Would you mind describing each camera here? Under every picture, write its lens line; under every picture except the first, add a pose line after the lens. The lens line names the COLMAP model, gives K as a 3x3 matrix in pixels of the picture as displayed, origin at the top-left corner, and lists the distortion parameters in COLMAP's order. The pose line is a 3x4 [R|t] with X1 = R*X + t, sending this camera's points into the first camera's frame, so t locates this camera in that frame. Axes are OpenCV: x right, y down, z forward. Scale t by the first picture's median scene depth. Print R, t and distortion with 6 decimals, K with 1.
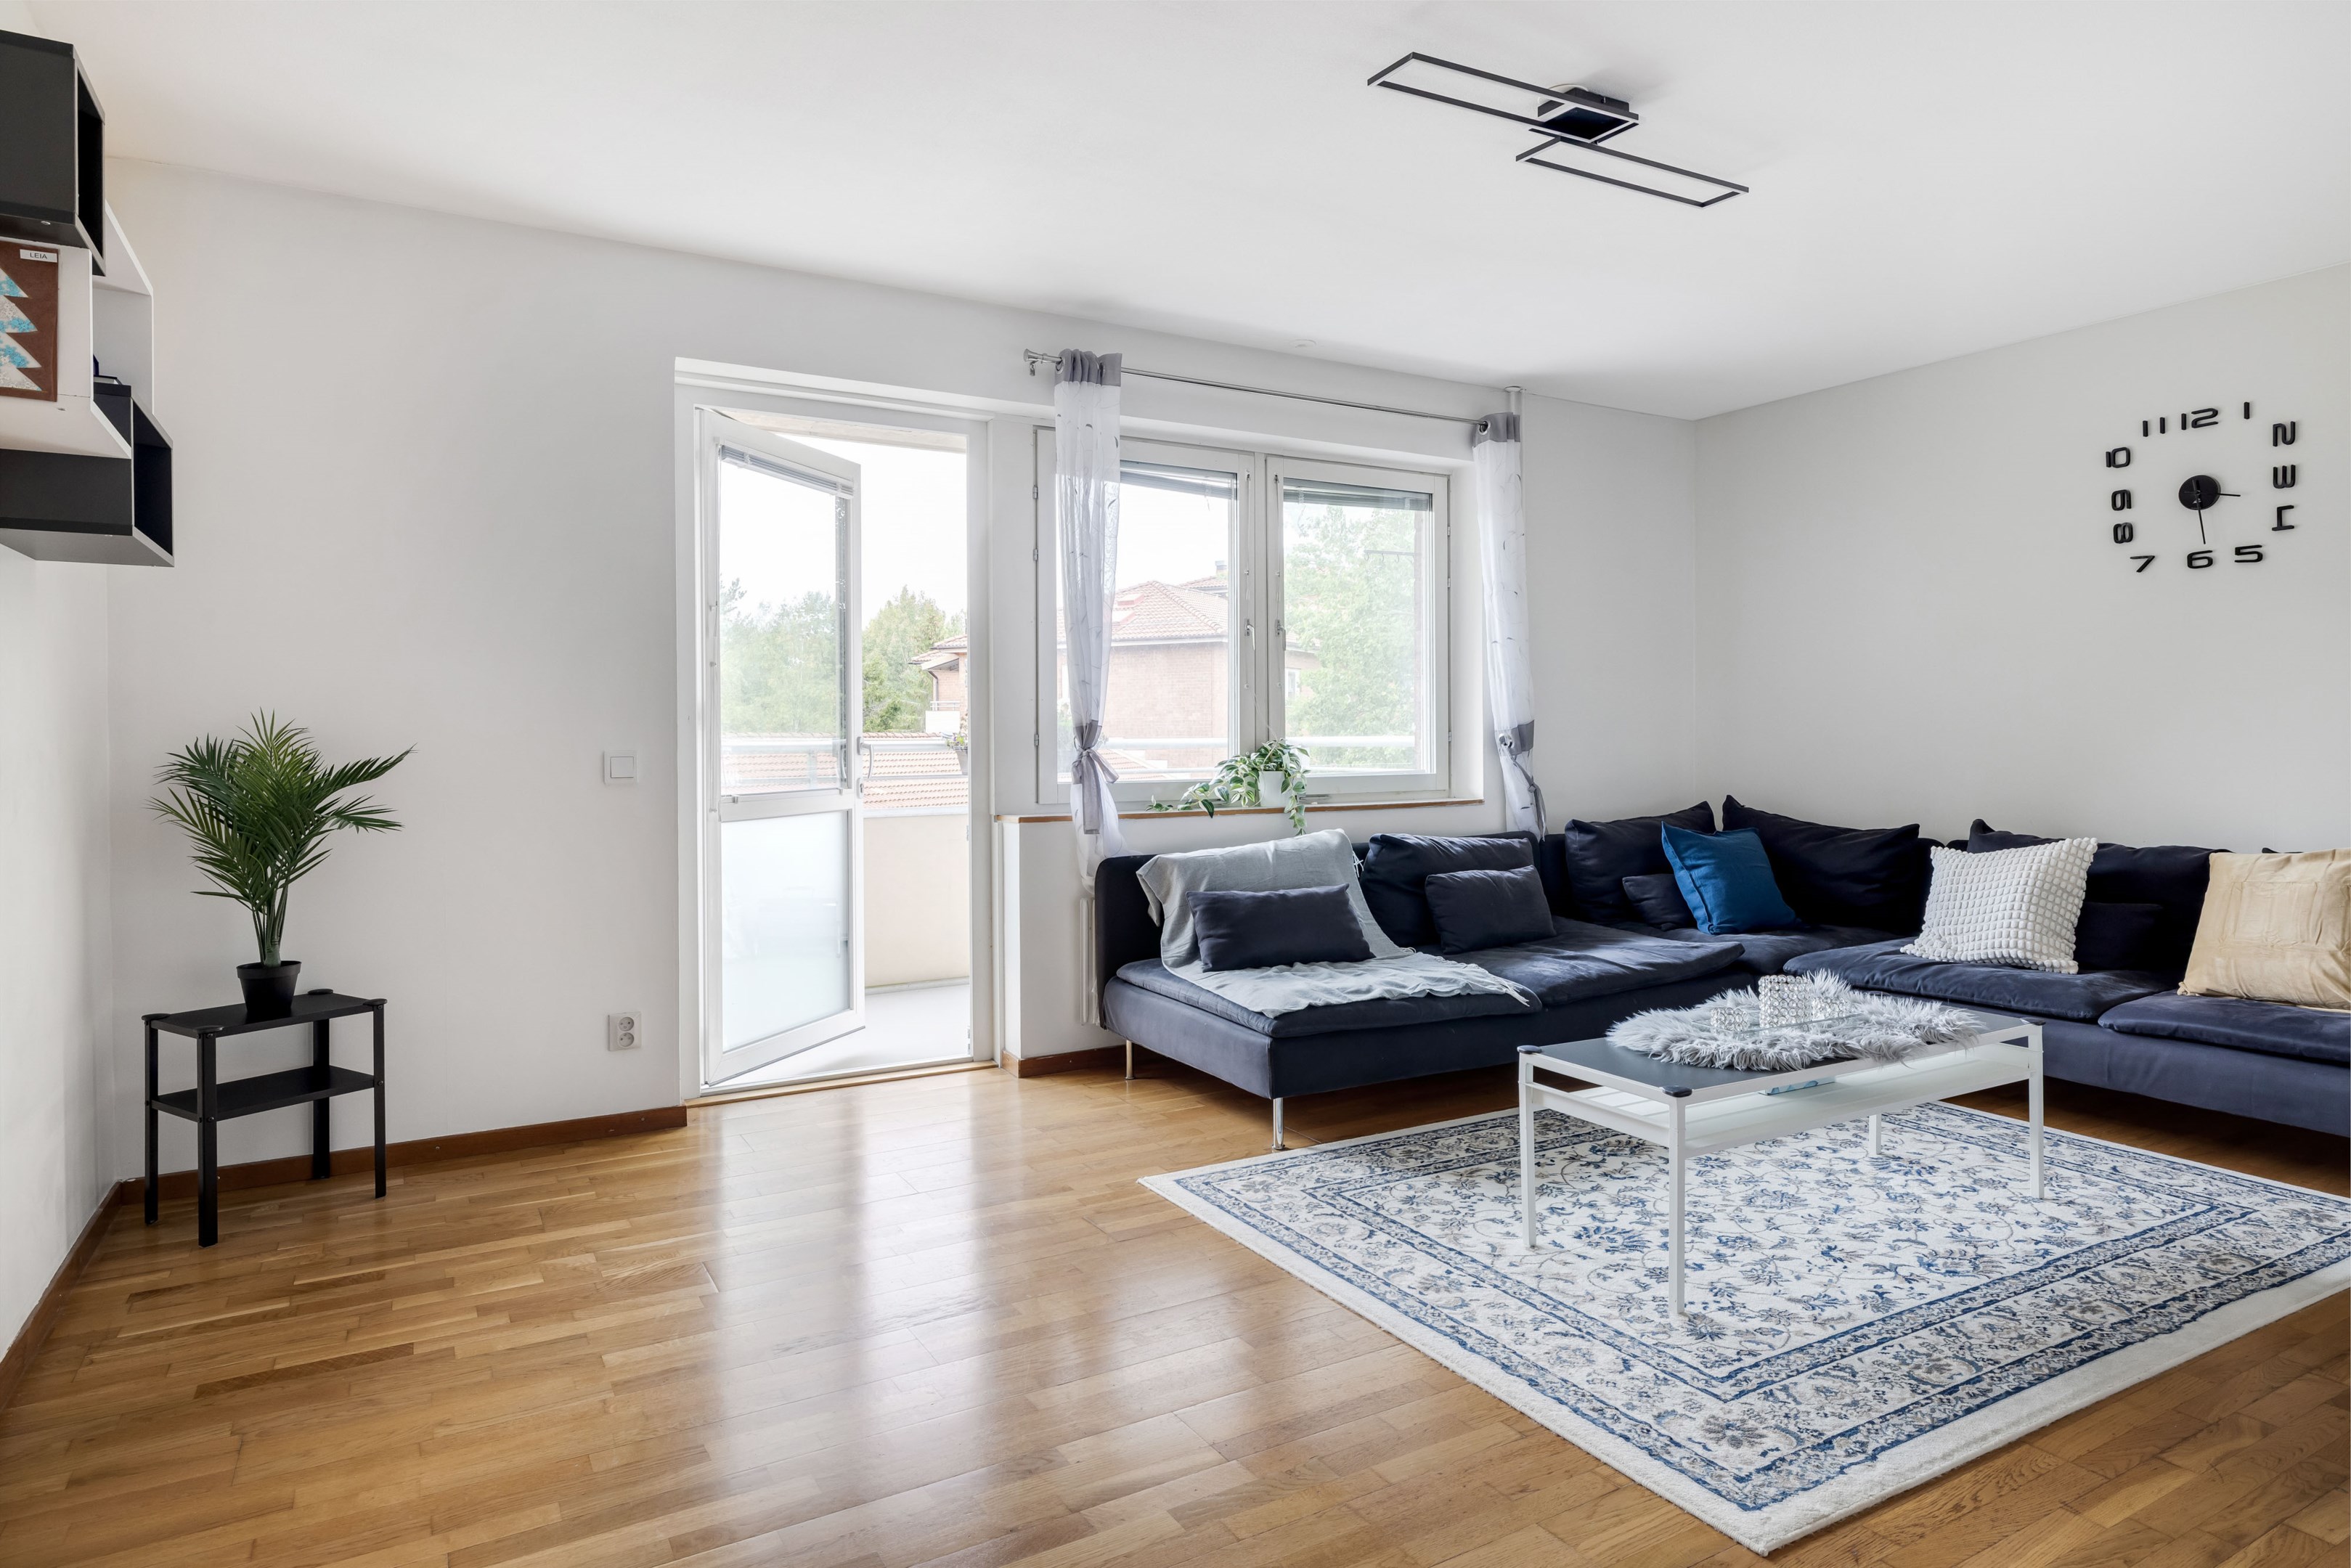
lens RADIAL K [[1388.9, 0, 1179.3], [0, 1388.9, 744.9], [0, 0, 1]] dist [-0.001671, -0.001806]
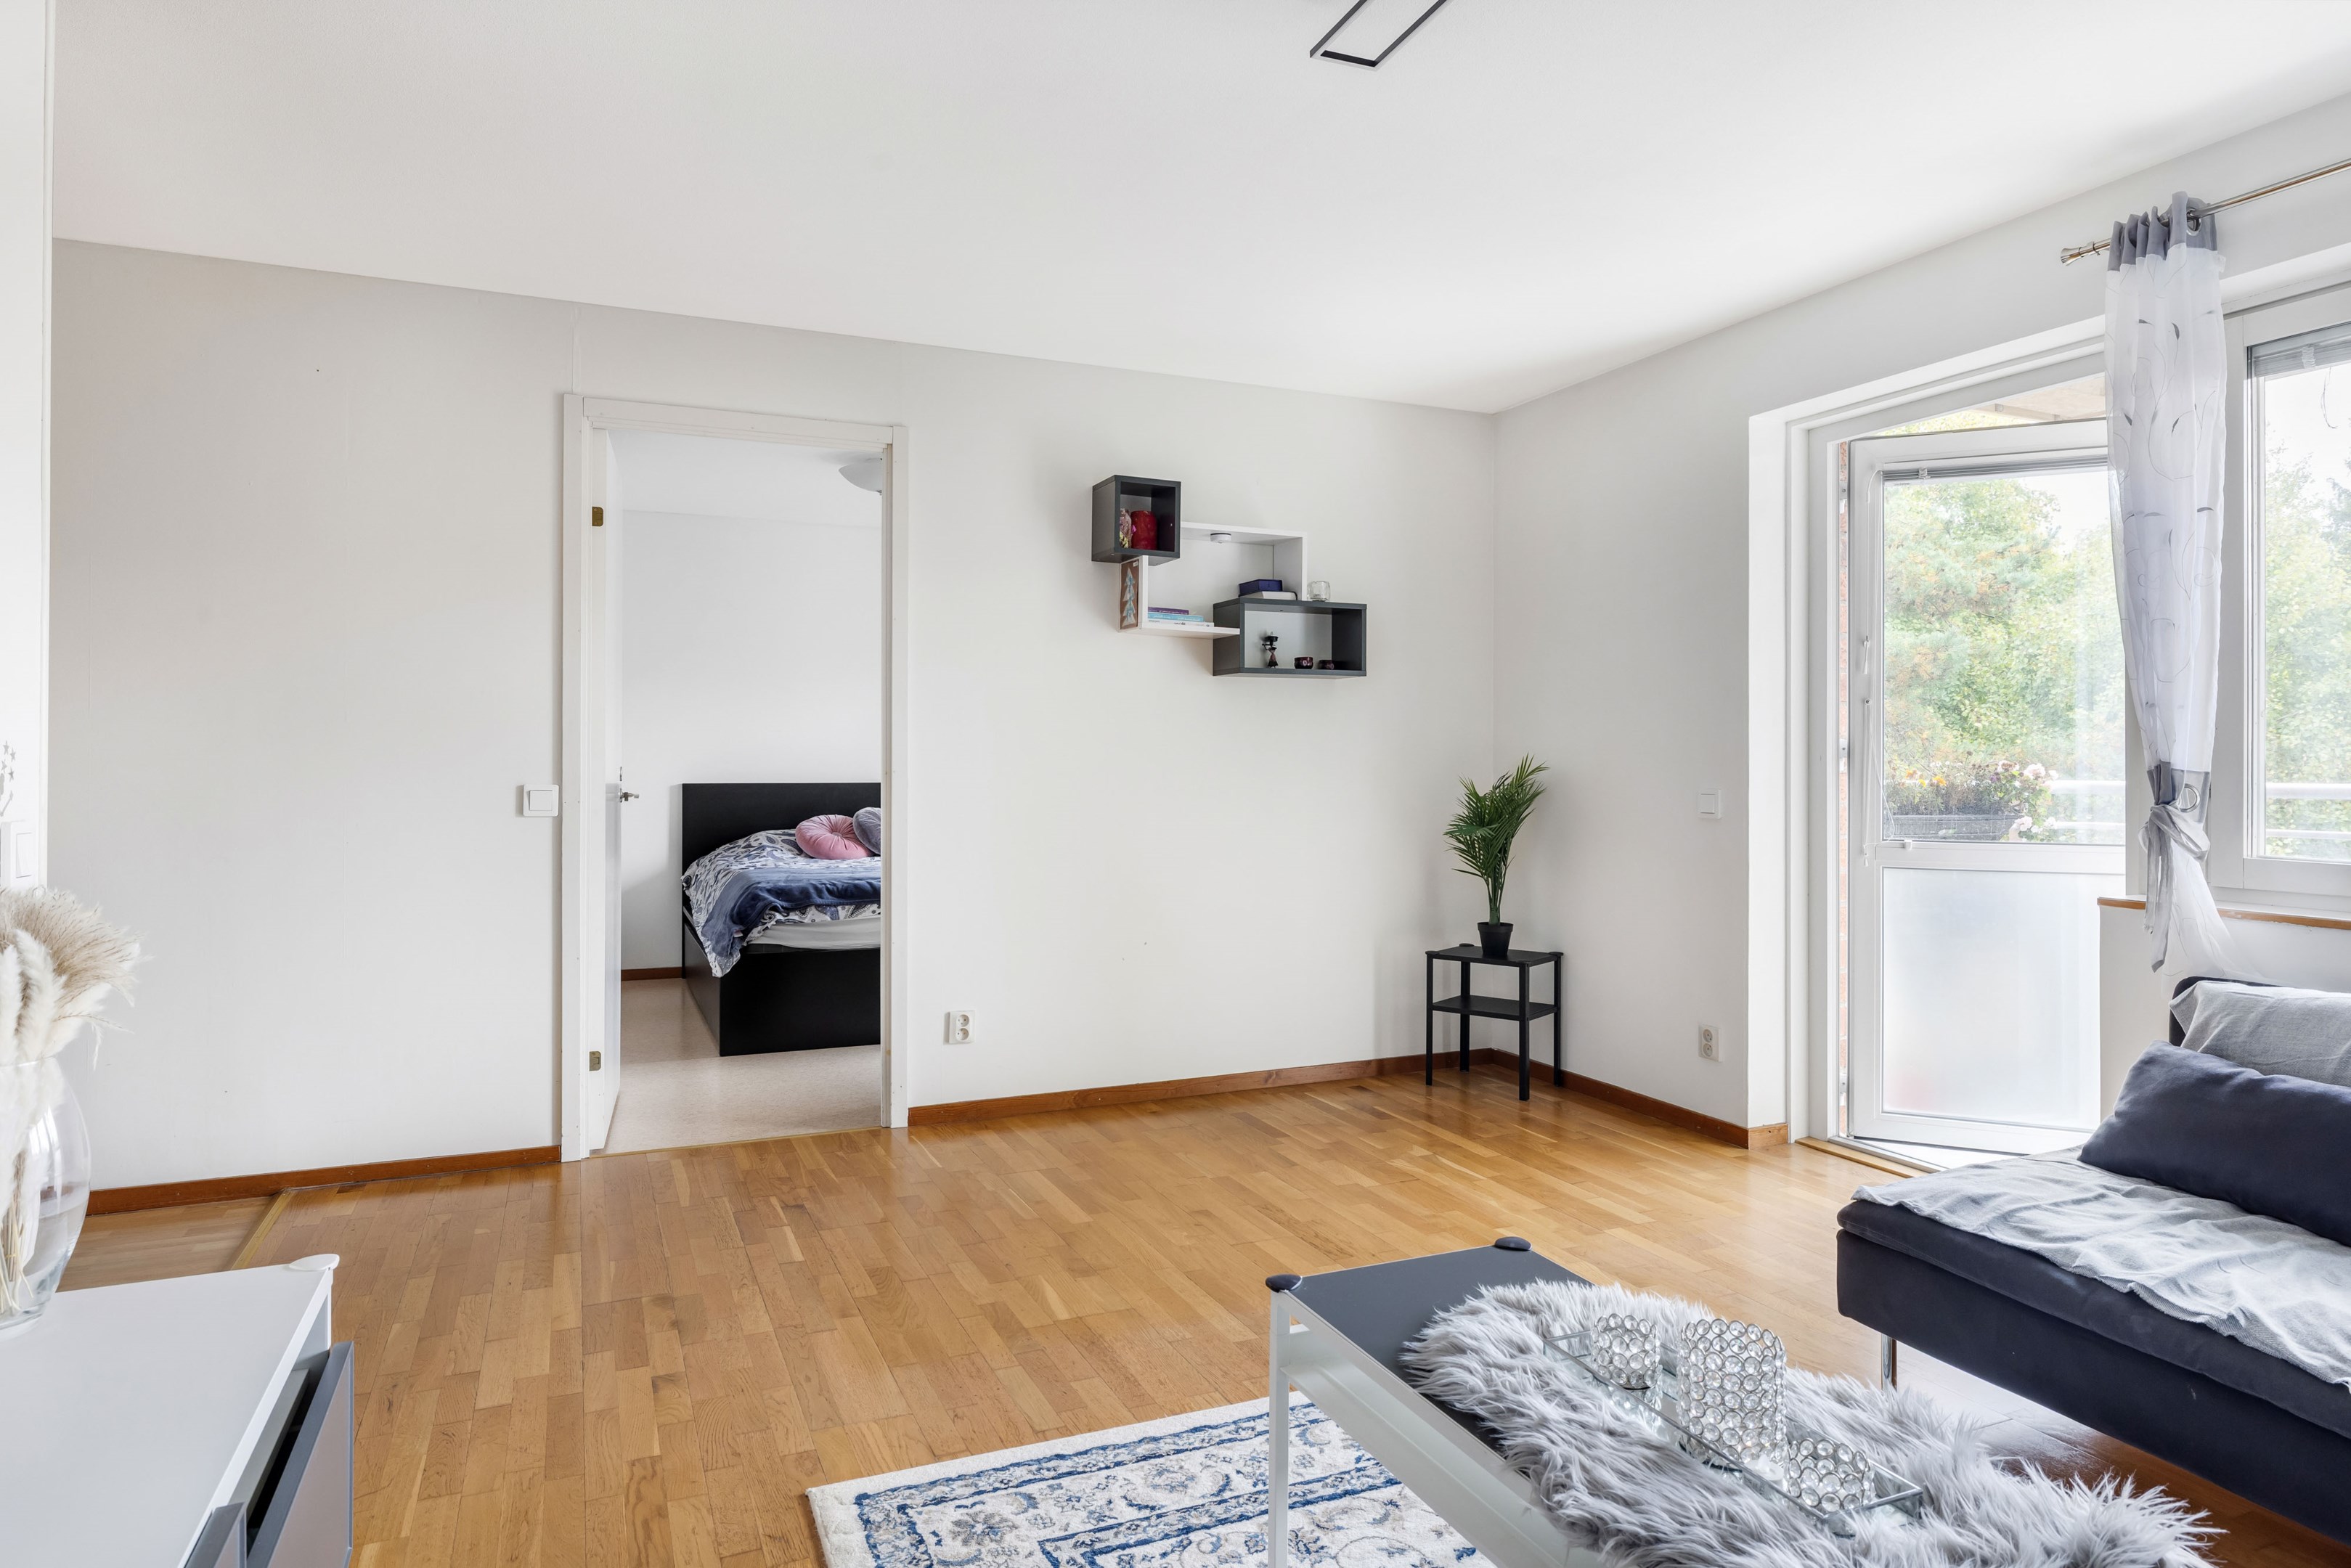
lens RADIAL K [[1388.9, 0, 1179.3], [0, 1388.9, 744.9], [0, 0, 1]] dist [-0.001671, -0.001806]
pose [[-0.132406, -0.002606, -0.991192, 0.902799], [0.003738, 0.999988, -0.003129, -0.033927], [0.991188, -0.004120, -0.132395, 0.851096]]
